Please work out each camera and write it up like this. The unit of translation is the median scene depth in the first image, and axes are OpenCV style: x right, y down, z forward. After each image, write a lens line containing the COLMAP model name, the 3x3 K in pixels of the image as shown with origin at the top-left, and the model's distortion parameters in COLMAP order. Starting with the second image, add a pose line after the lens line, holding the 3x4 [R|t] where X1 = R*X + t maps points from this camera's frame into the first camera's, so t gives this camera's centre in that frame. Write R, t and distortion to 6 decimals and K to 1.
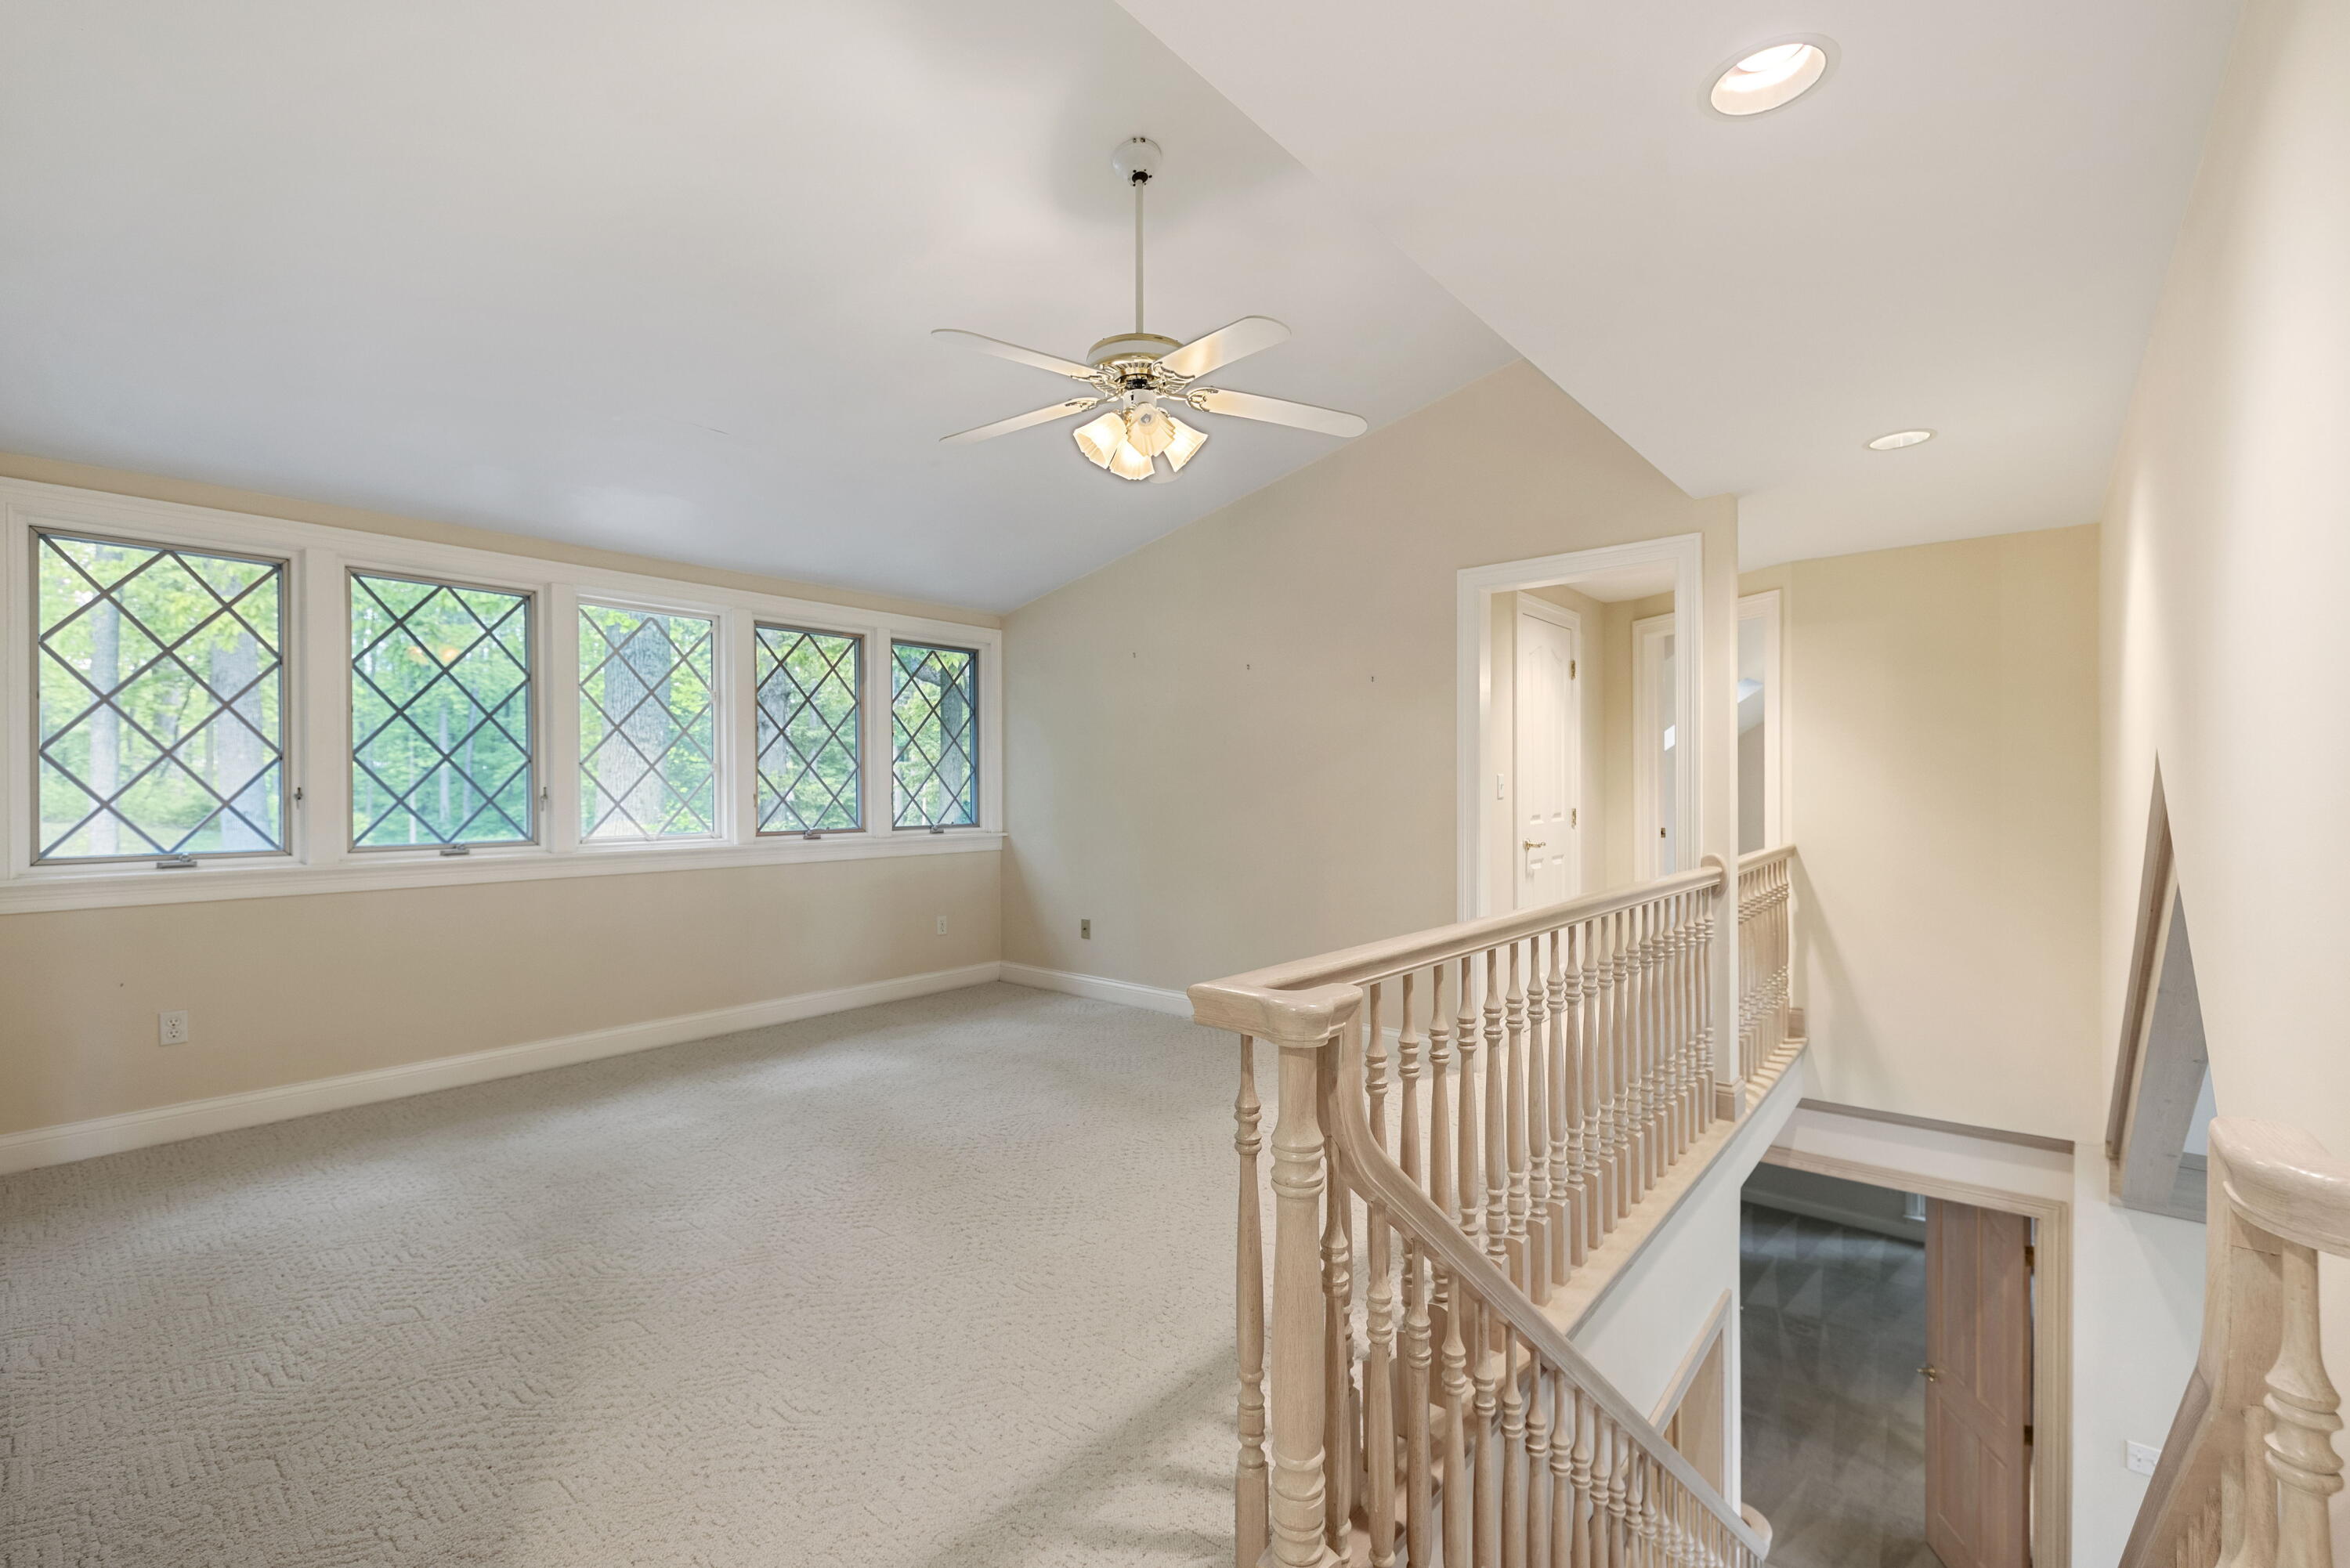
lens RADIAL K [[954.5, 0, 1170.9], [0, 954.5, 786.4], [0, 0, 1]] dist [-0.004299, -0.001606]
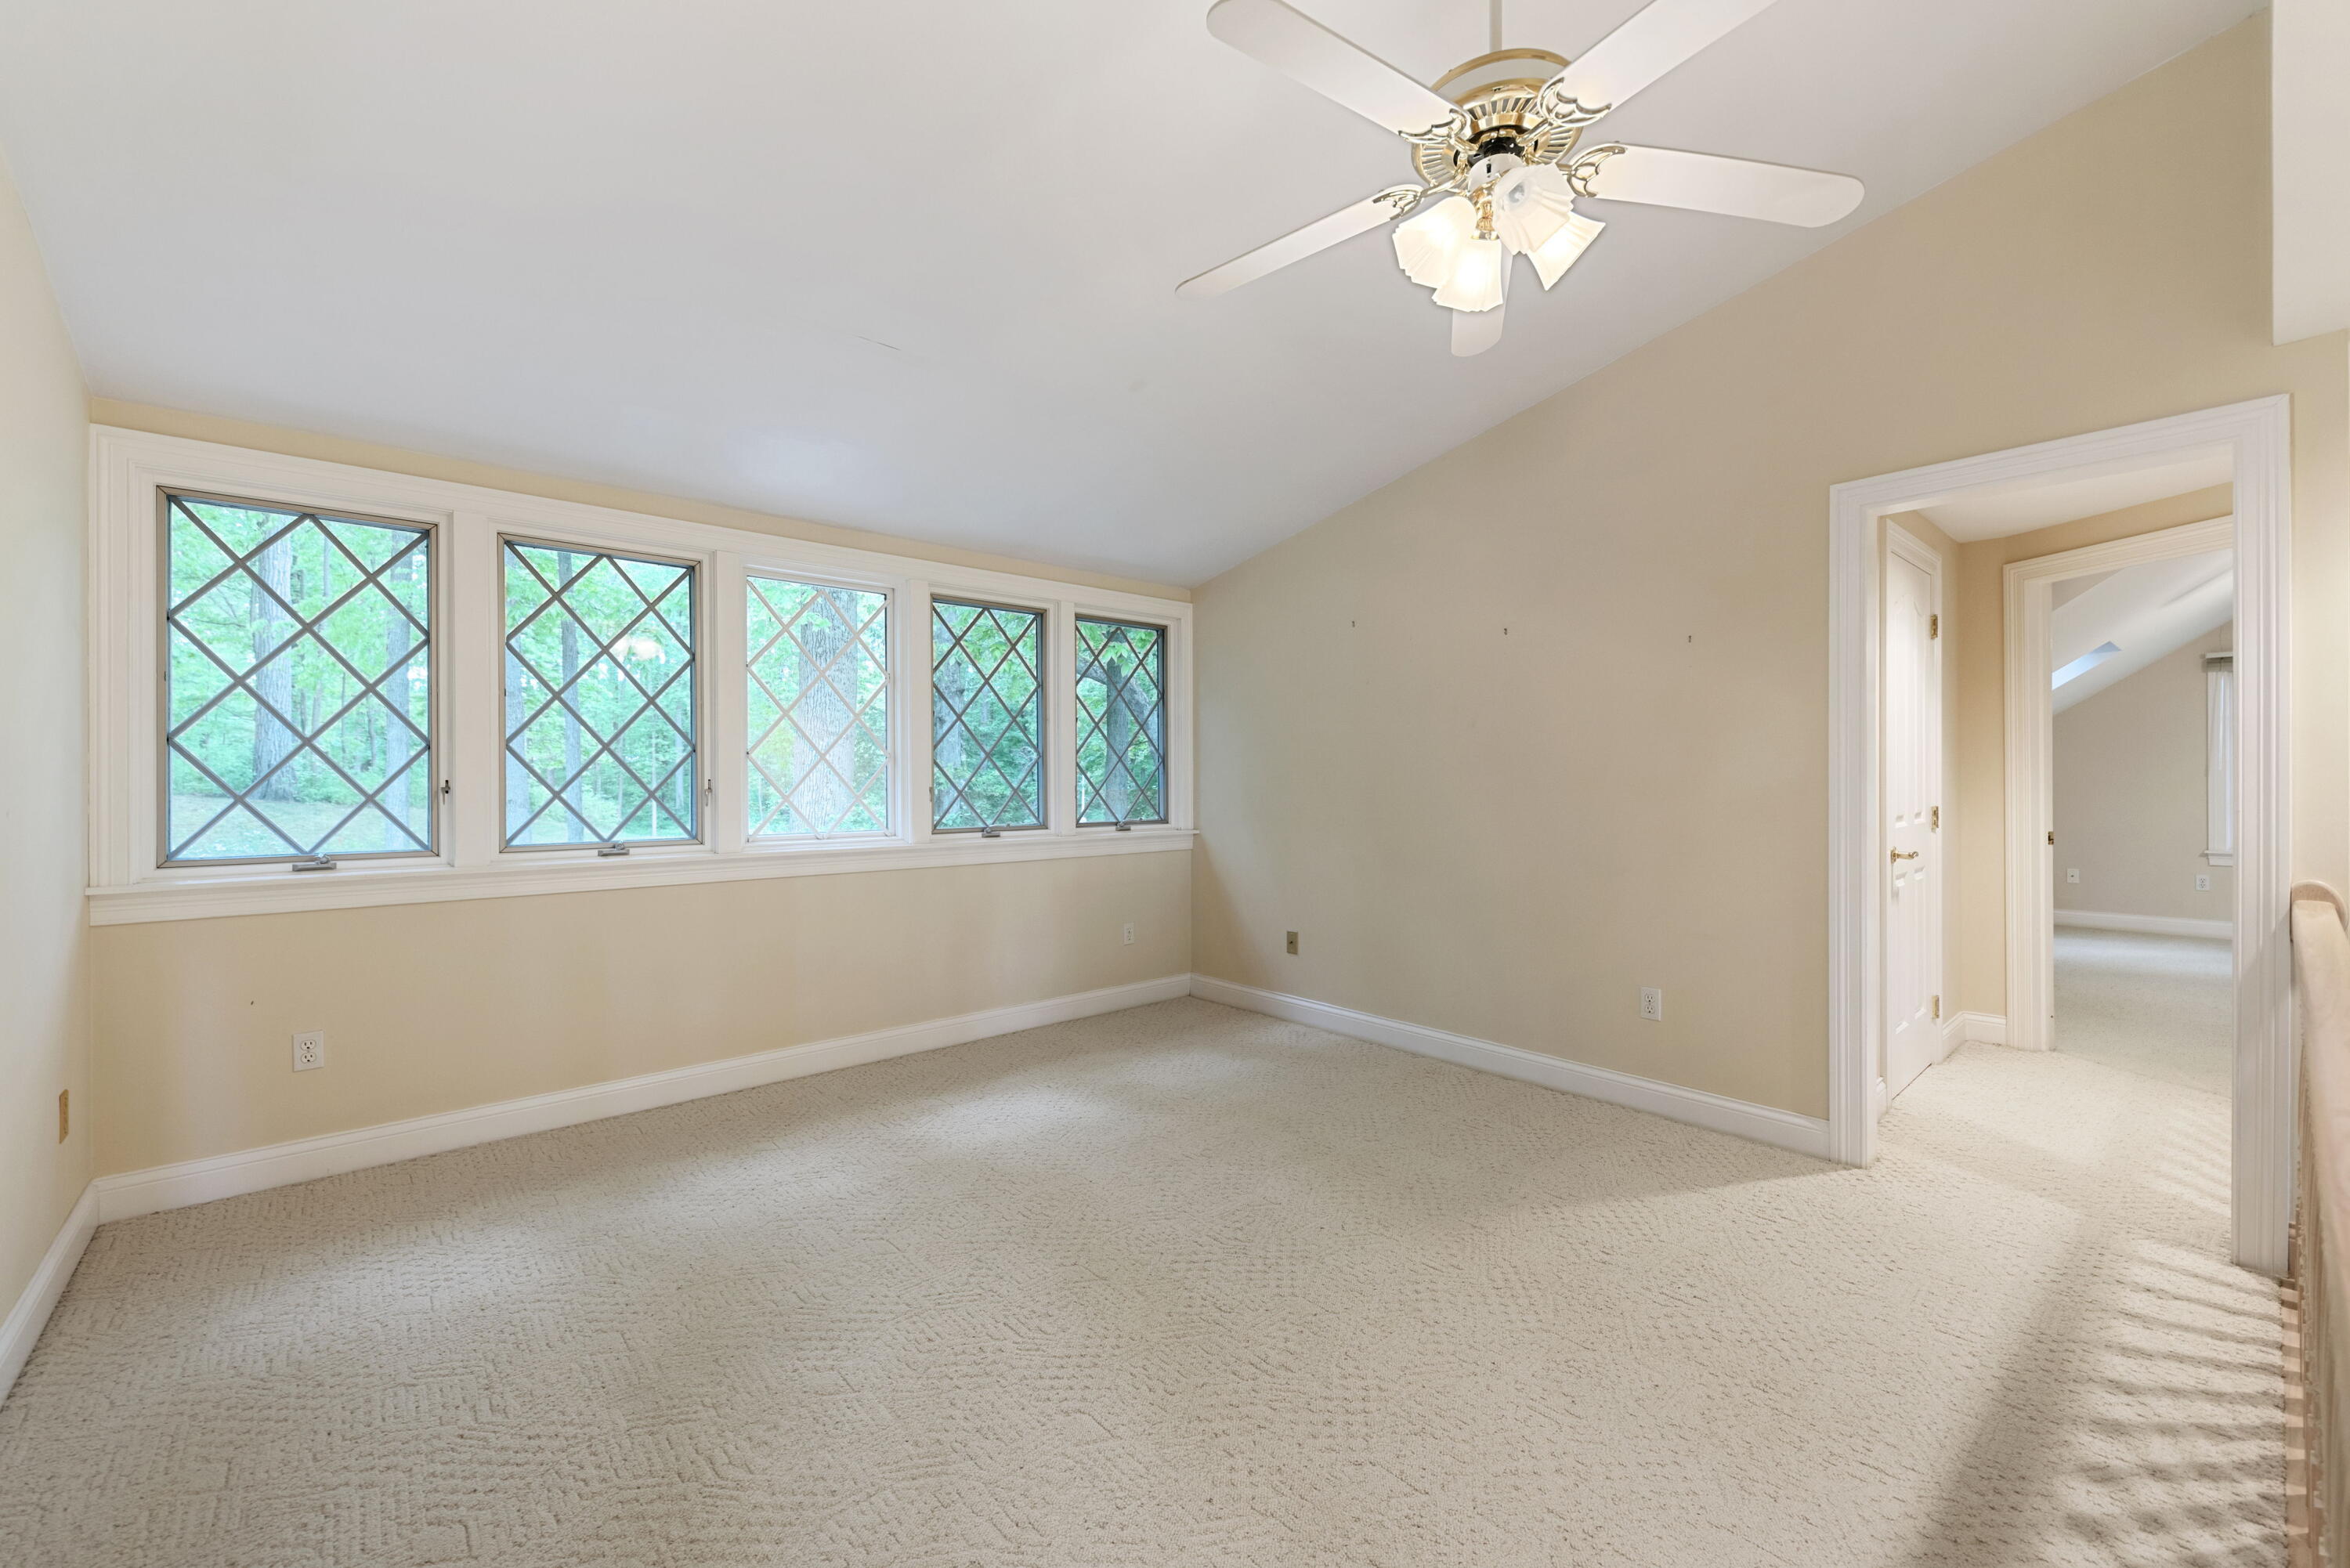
lens RADIAL K [[954.5, 0, 1174.4], [0, 954.5, 774.4], [0, 0, 1]] dist [-0.004299, -0.001606]
pose [[0.986623, -0.001002, -0.163017, -0.092304], [0.000425, 0.999994, -0.003579, -0.000668], [0.163019, 0.003462, 0.986617, 0.218101]]
